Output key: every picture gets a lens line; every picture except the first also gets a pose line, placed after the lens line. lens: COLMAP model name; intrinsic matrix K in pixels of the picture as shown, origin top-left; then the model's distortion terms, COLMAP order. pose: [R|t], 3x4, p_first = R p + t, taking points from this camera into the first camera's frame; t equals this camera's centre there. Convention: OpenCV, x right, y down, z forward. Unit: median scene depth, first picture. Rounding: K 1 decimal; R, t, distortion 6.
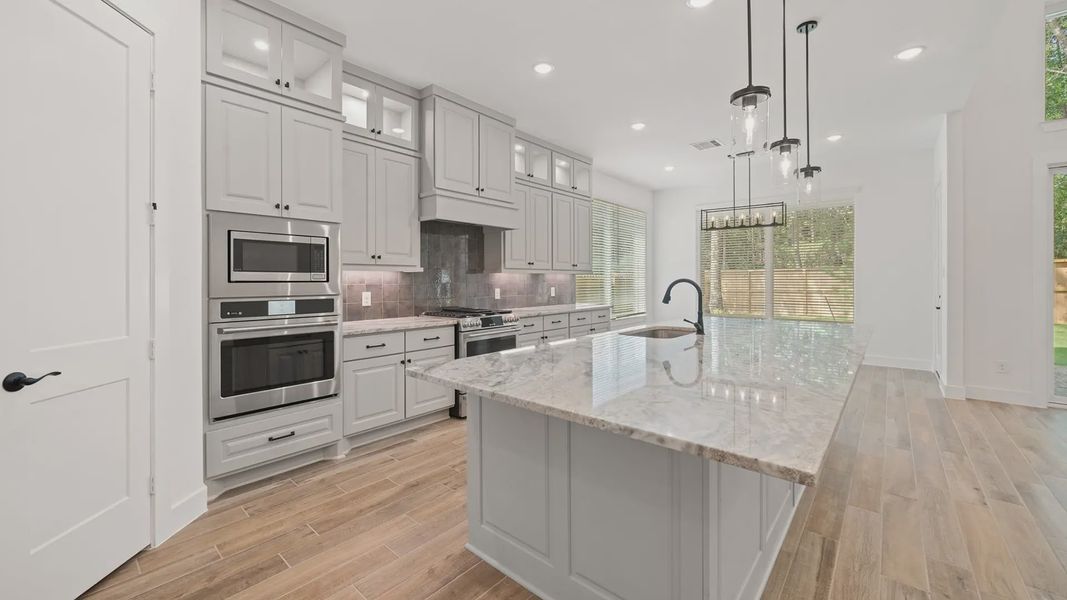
lens RADIAL K [[412.5, 0, 534.8], [0, 412.5, 280.4], [0, 0, 1]] dist [-0.000375, 0.000040]
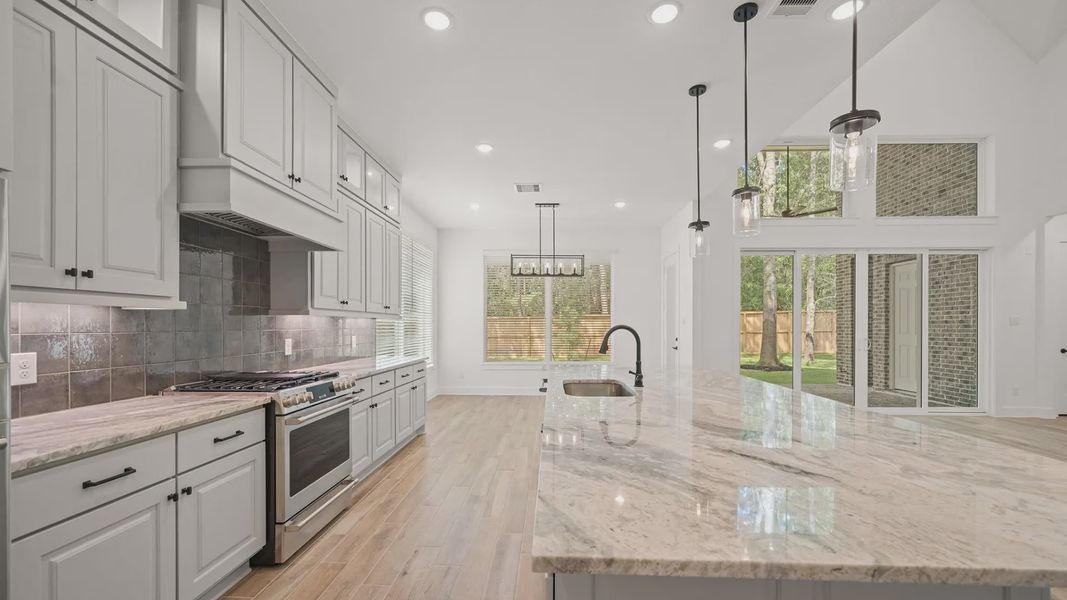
lens RADIAL K [[413.2, 0, 534.4], [0, 413.2, 326.2], [0, 0, 1]] dist [-0.002227, -0.000273]
pose [[0.783051, 0.002701, 0.621952, -0.255951], [-0.001967, 0.999996, -0.001866, 0.000268], [-0.621955, 0.000238, 0.783053, 0.323240]]
